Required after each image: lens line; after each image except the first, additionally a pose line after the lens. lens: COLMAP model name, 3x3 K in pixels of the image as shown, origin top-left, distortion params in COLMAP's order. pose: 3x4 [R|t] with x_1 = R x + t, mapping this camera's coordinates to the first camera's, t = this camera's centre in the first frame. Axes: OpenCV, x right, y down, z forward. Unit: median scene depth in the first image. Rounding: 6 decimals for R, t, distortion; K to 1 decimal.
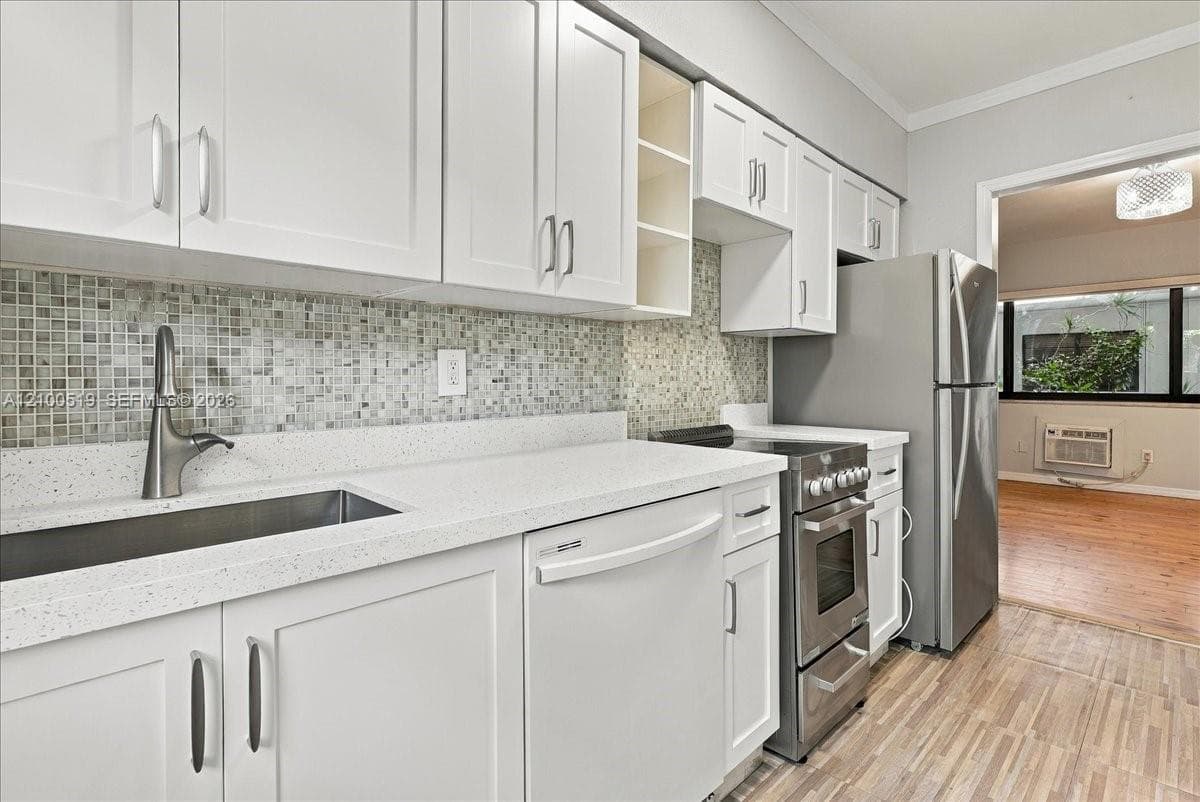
lens RADIAL K [[555.9, 0, 597.1], [0, 555.9, 393.4], [0, 0, 1]] dist [-0.006372, 0.000020]
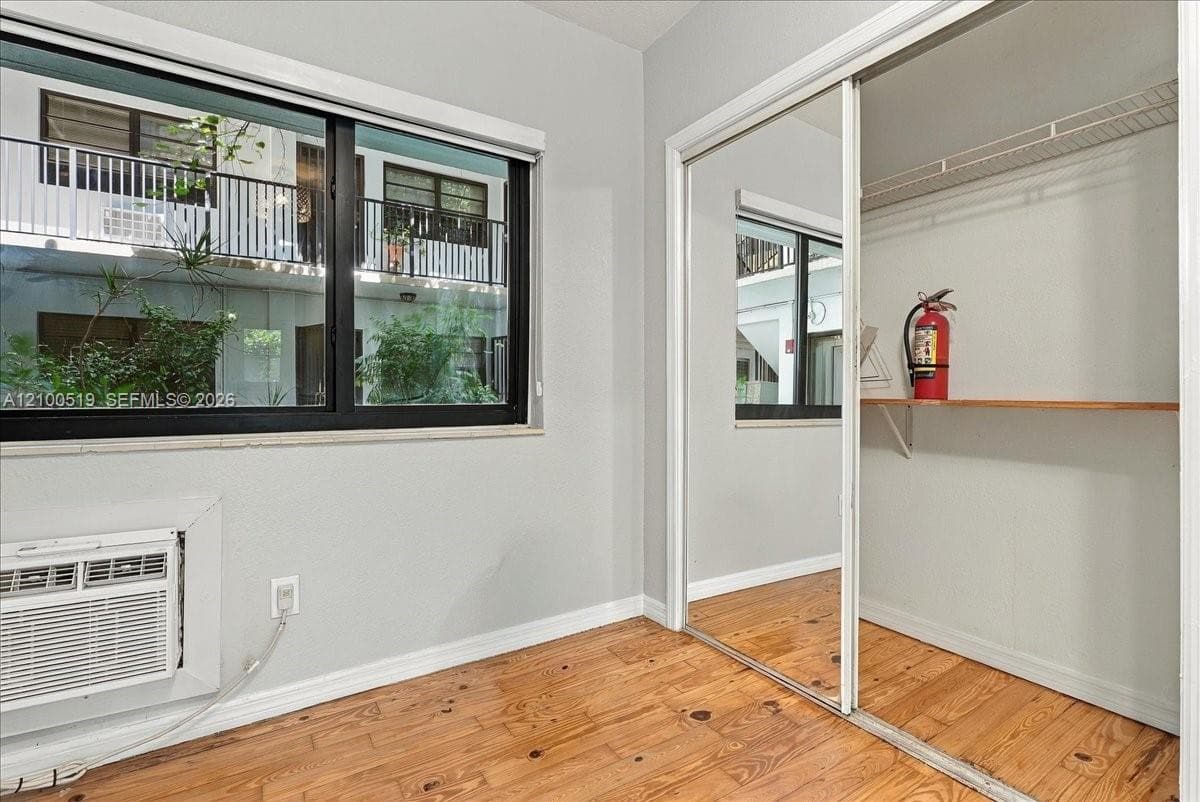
lens RADIAL K [[555.9, 0, 597.1], [0, 555.9, 393.4], [0, 0, 1]] dist [-0.006372, 0.000020]
pose [[0.178034, -0.001752, 0.984023, 0.677238], [0.028589, 0.999585, -0.003393, -0.002198], [-0.983609, 0.028737, 0.178010, 0.724180]]
